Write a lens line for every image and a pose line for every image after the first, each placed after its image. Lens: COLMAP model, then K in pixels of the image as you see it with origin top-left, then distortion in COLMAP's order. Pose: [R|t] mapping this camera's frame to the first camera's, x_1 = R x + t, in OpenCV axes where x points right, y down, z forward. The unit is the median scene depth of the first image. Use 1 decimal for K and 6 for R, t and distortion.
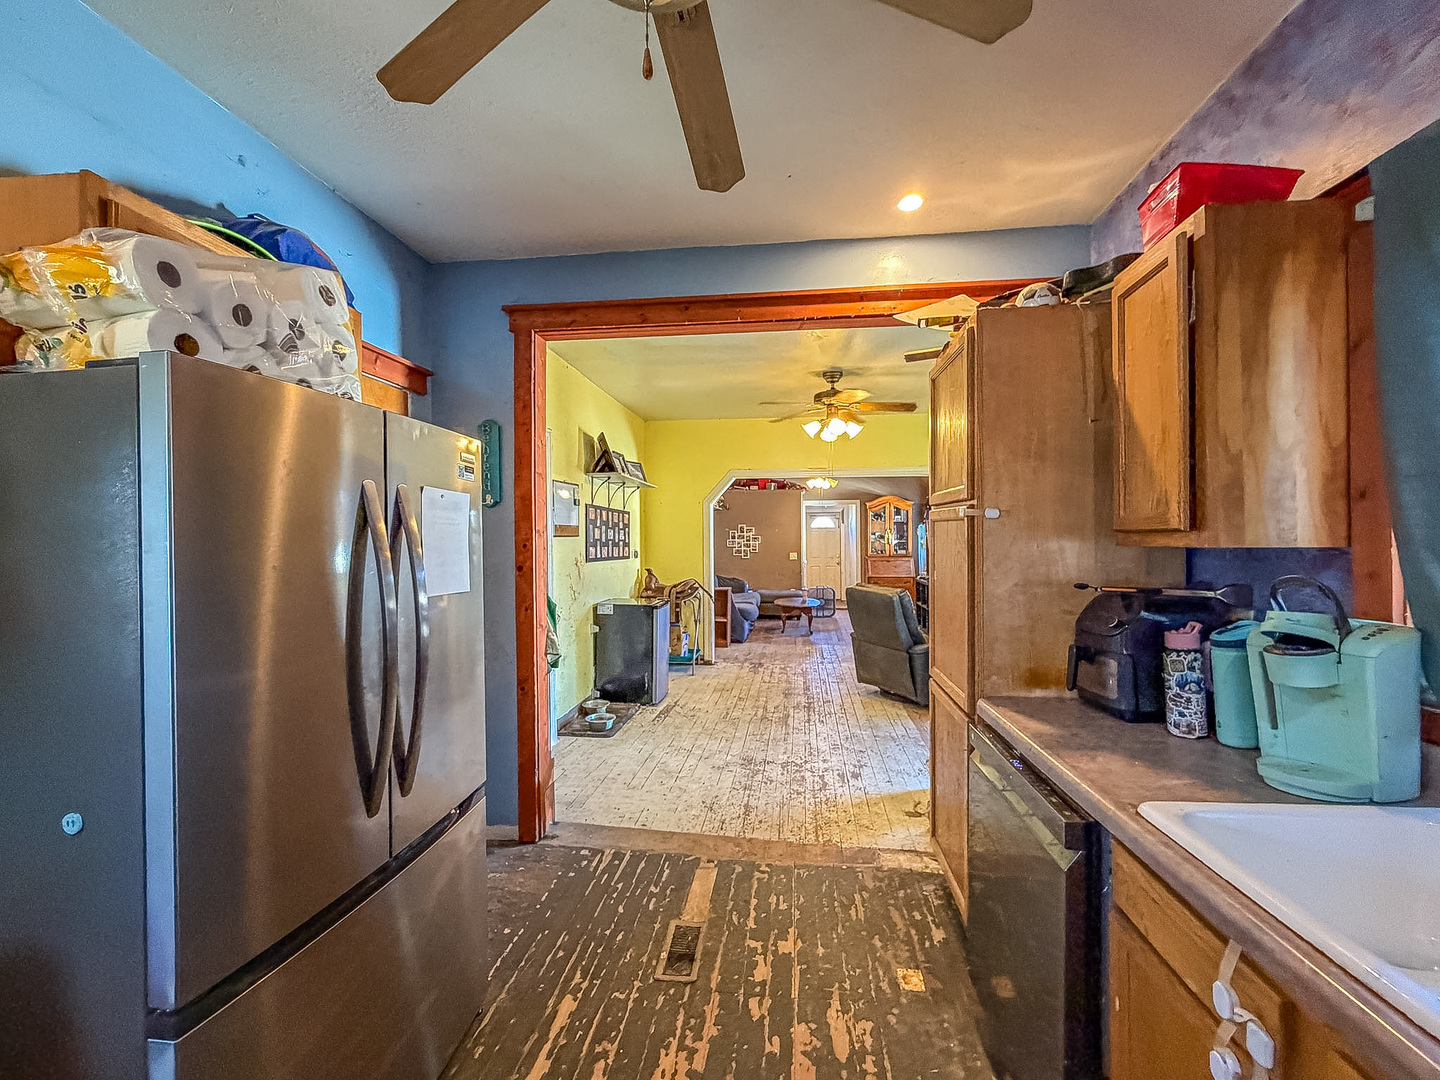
lens RADIAL K [[594.9, 0, 732.2], [0, 594.9, 535.4], [0, 0, 1]] dist [0.000966, 0.001014]
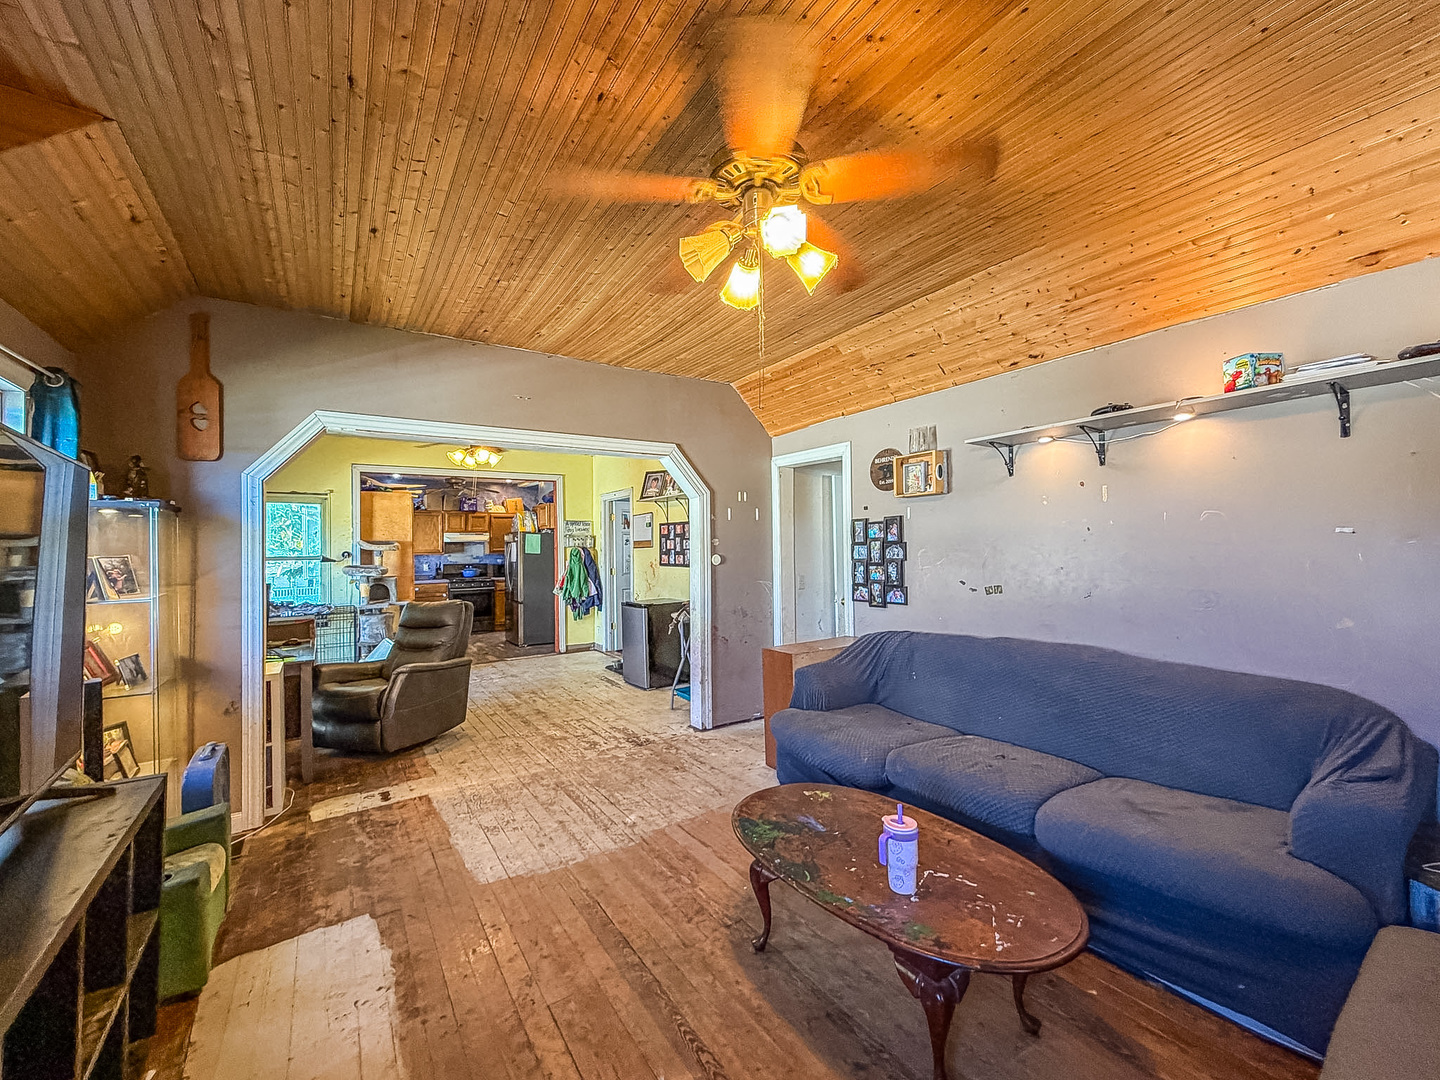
lens RADIAL K [[637.9, 0, 719.7], [0, 637.9, 545.7], [0, 0, 1]] dist [0.013657, 0.000580]
pose [[-0.782139, 0.016106, -0.622896, 0.961533], [0.024678, 0.999682, -0.005139, 0.016092], [0.622615, -0.019391, -0.782288, 3.805639]]
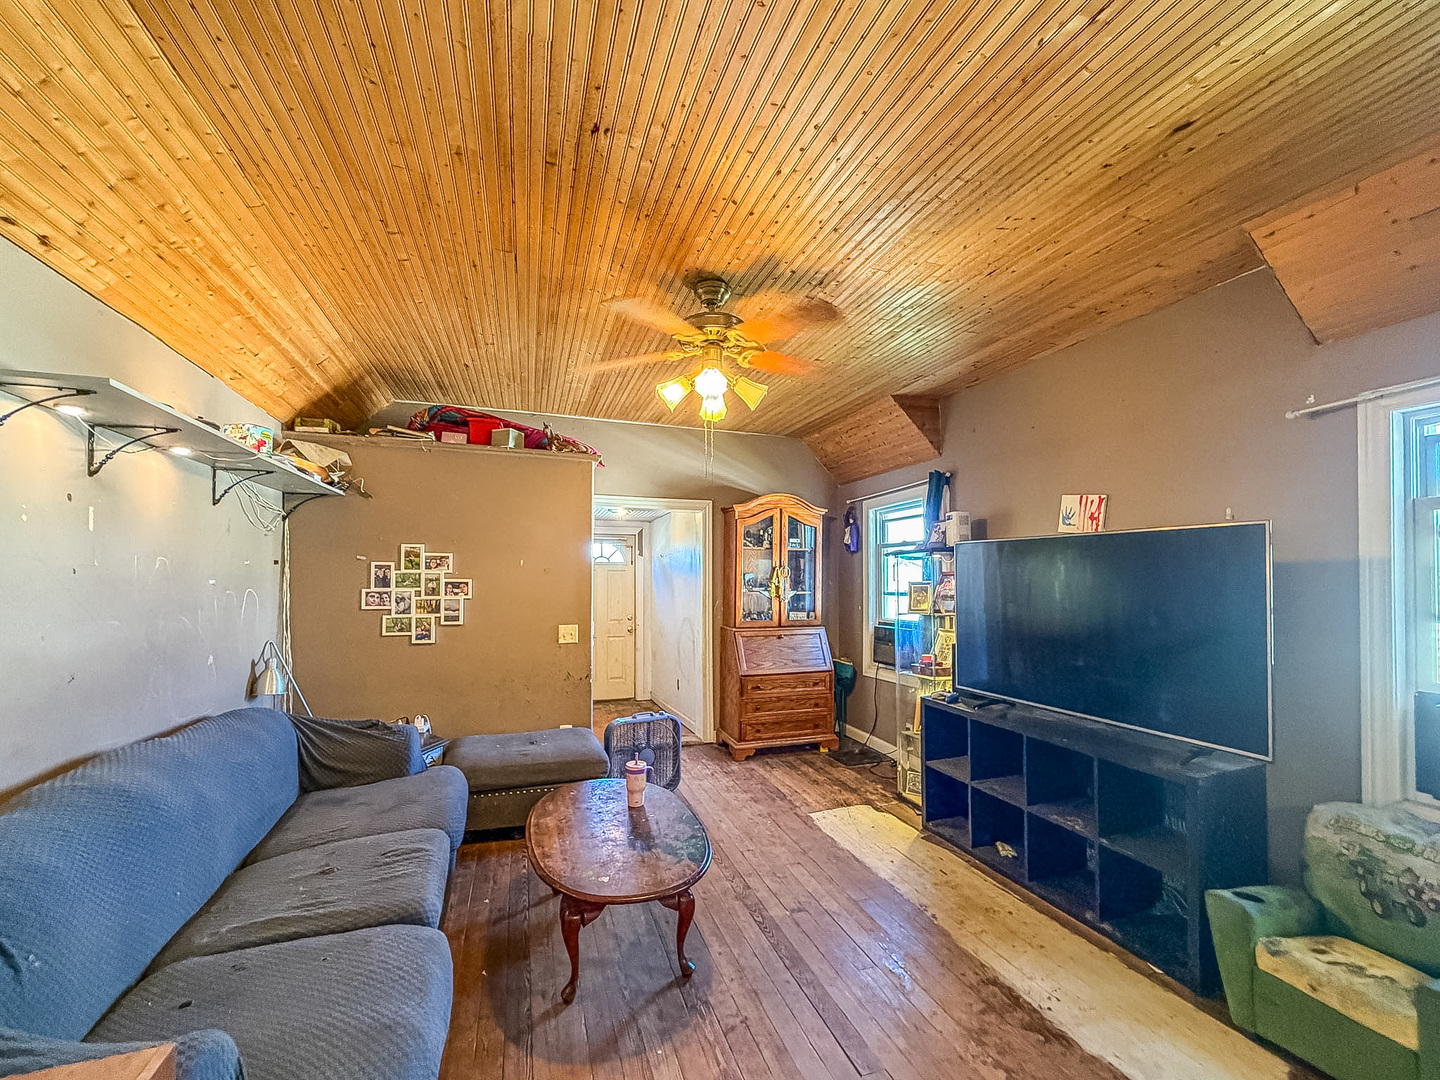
lens RADIAL K [[637.9, 0, 729.7], [0, 637.9, 575.2], [0, 0, 1]] dist [0.013657, 0.000580]
pose [[0.909509, 0.011690, 0.415519, 0.116148], [-0.010134, 0.999931, -0.005949, -0.001487], [-0.415560, 0.001199, 0.909565, 2.396146]]
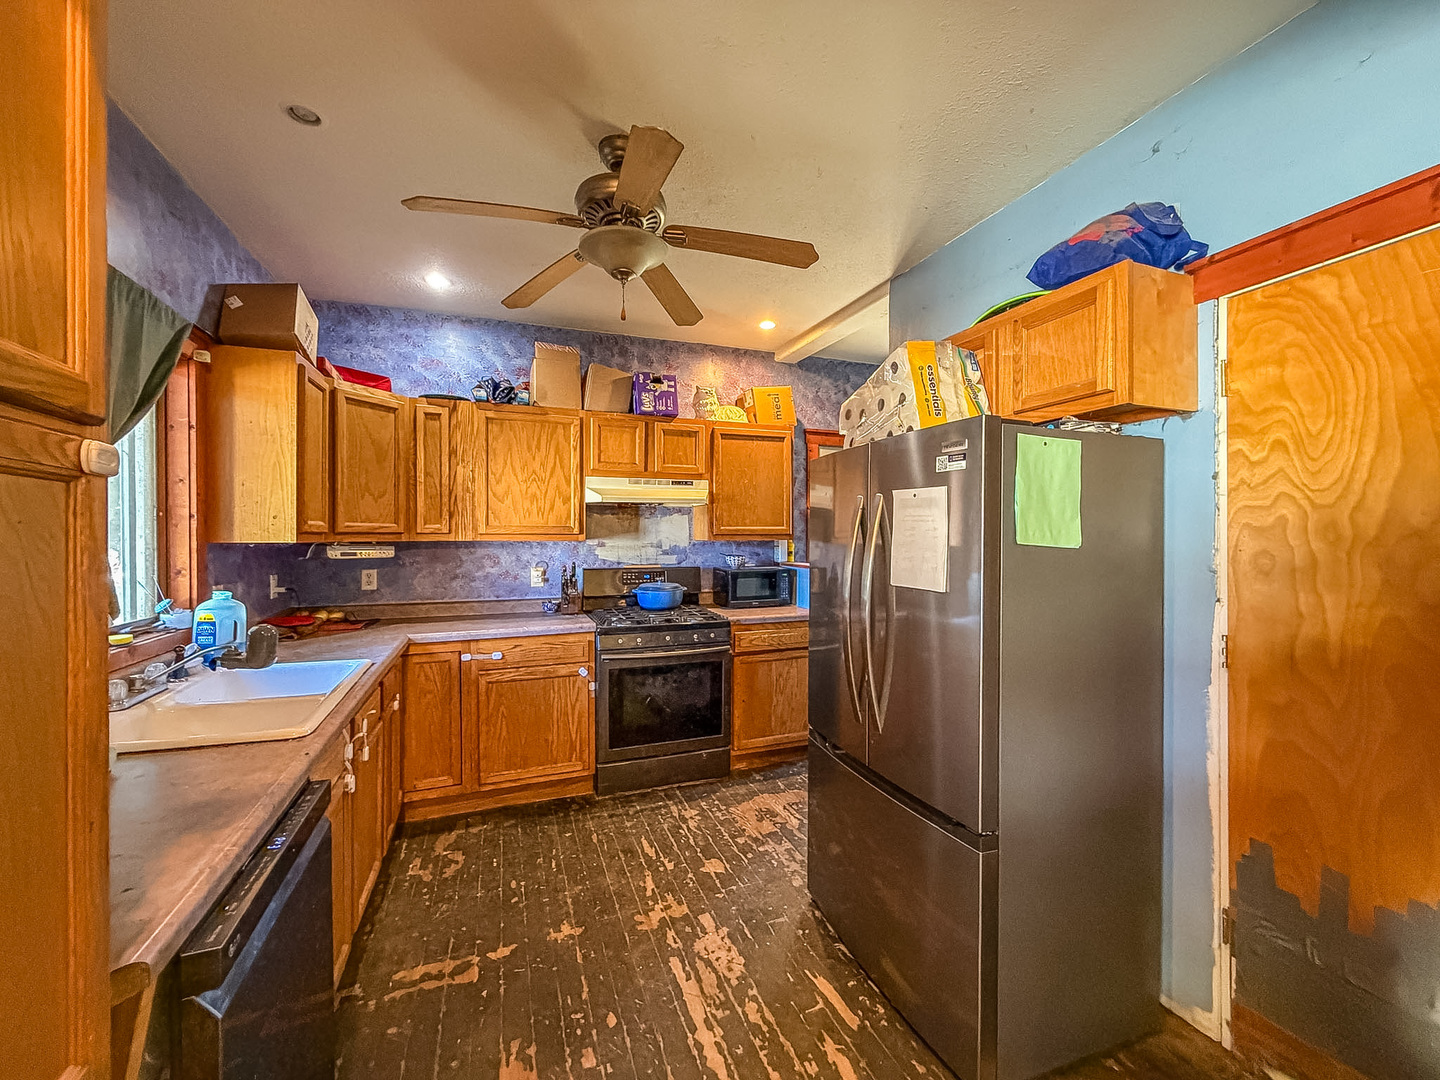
lens RADIAL K [[573.6, 0, 714.0], [0, 573.6, 537.5], [0, 0, 1]] dist [0.001511, 0.000257]
pose [[-0.897054, 0.007125, -0.441864, 0.160448], [0.007750, 0.999970, 0.000391, 0.003659], [0.441853, -0.003073, -0.897082, 0.993136]]
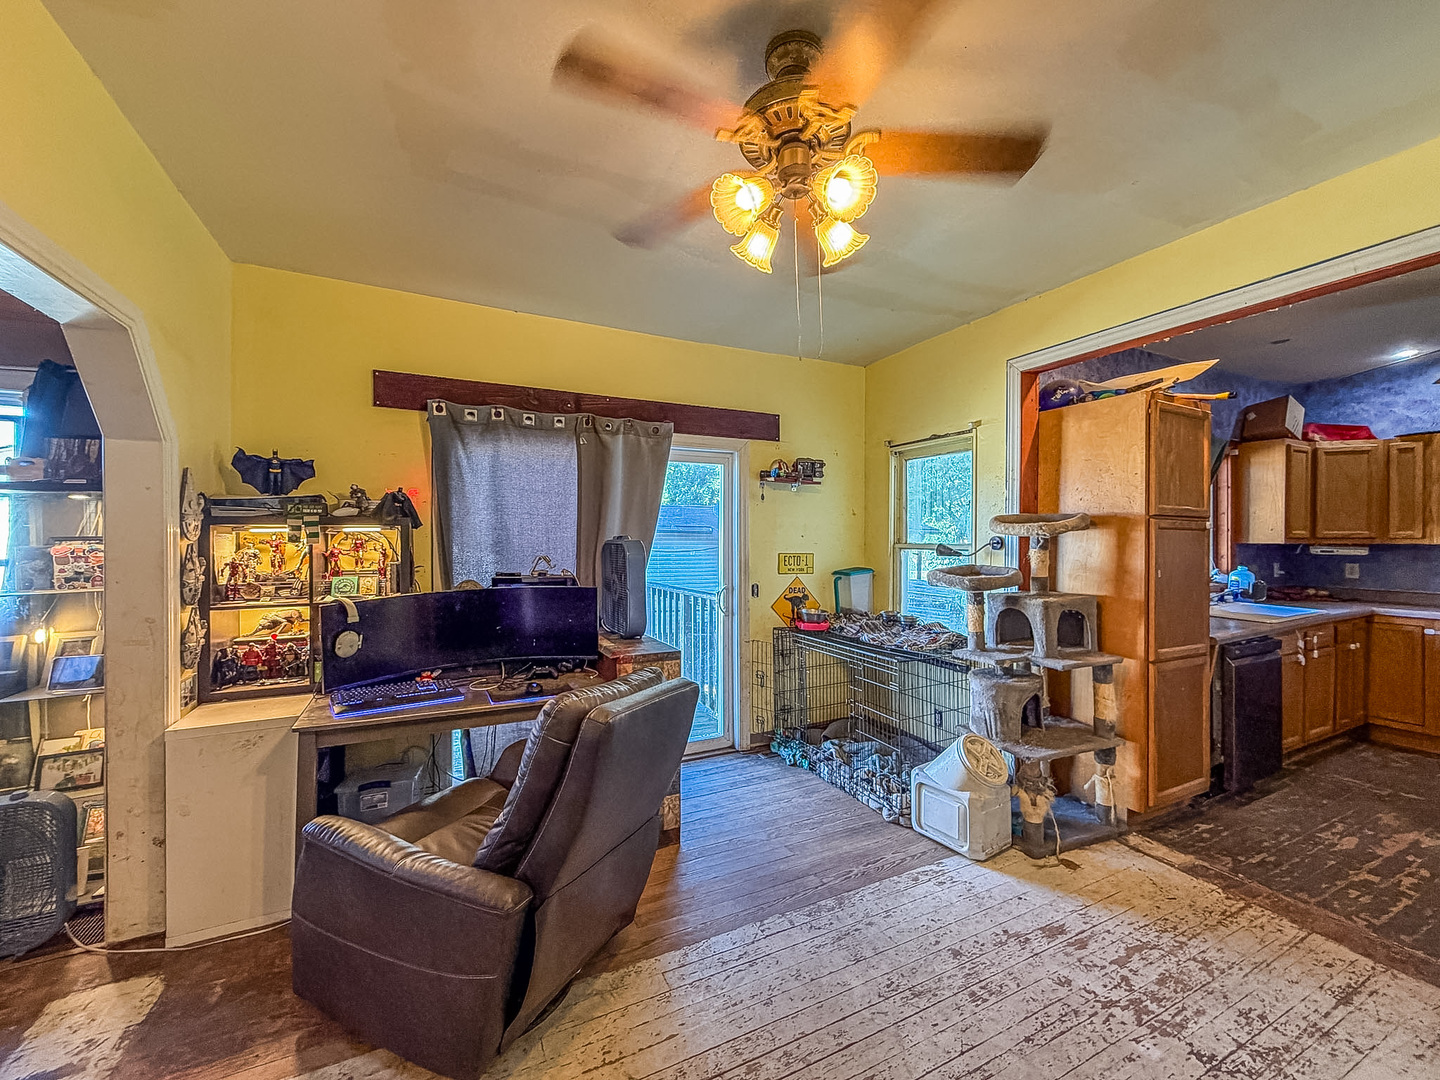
lens RADIAL K [[573.6, 0, 733.8], [0, 573.6, 537.5], [0, 0, 1]] dist [0.001511, 0.000257]
pose [[-0.546820, 0.000479, 0.837250, -0.135932], [-0.003612, 0.999989, -0.002931, 0.000576], [-0.837243, -0.004627, -0.546812, 2.014751]]
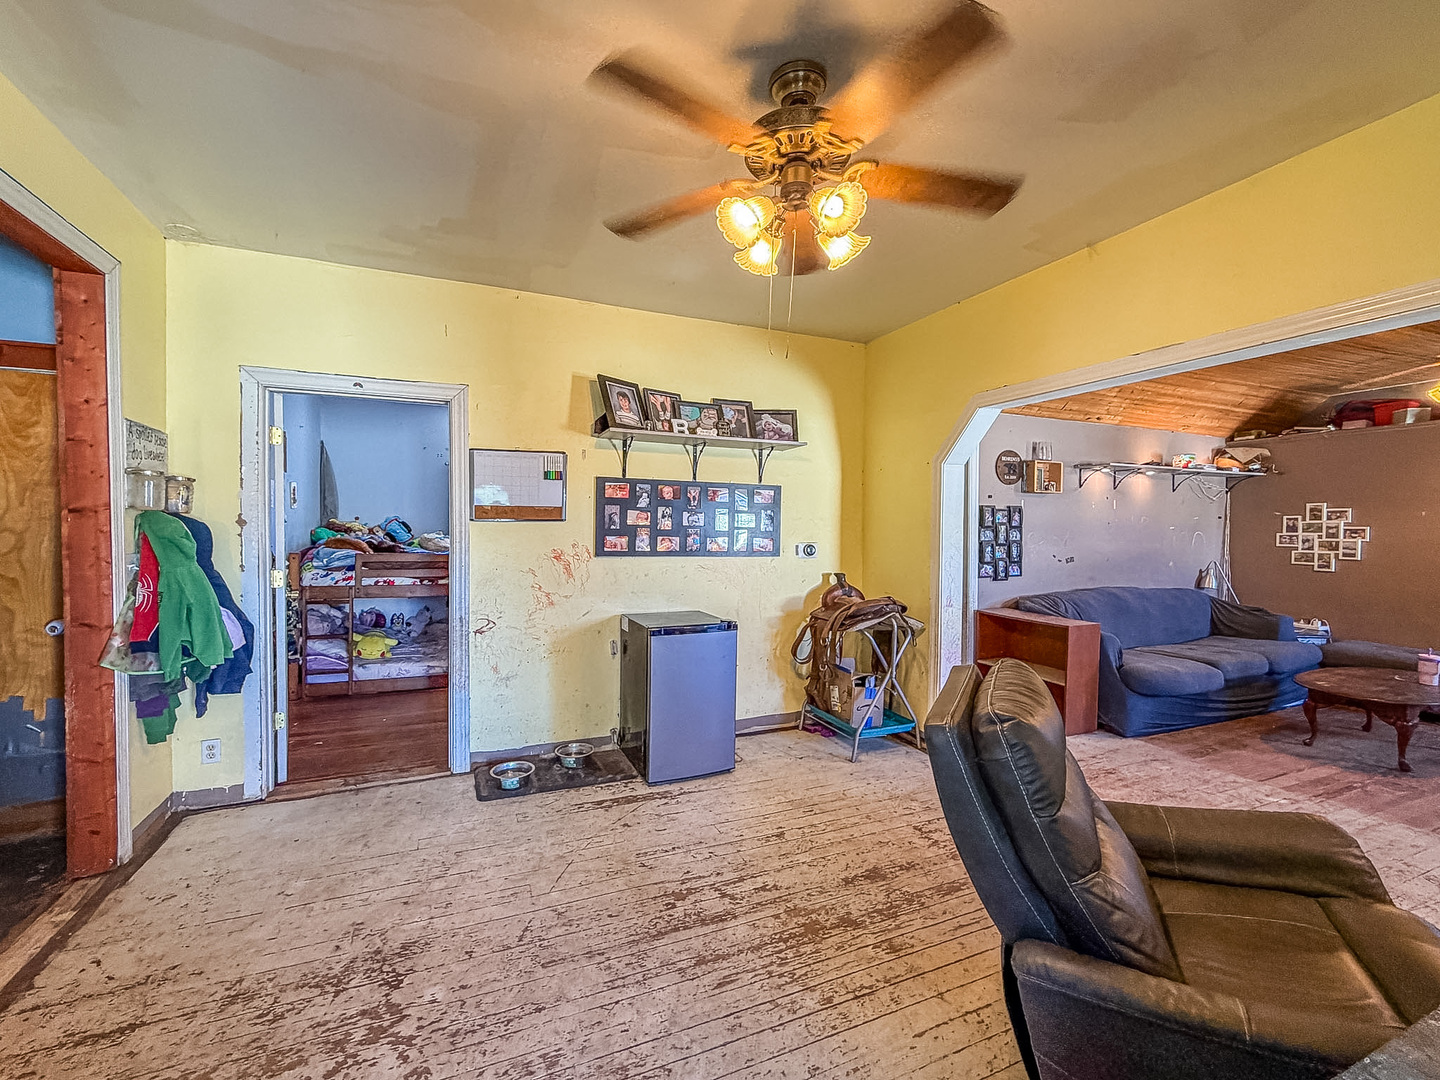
lens RADIAL K [[594.9, 0, 708.5], [0, 594.9, 536.6], [0, 0, 1]] dist [0.000966, 0.001014]
pose [[0.492607, 0.018772, -0.870049, 0.787539], [-0.004797, 0.999811, 0.018856, 0.010417], [0.870239, -0.005115, 0.492604, 1.286983]]
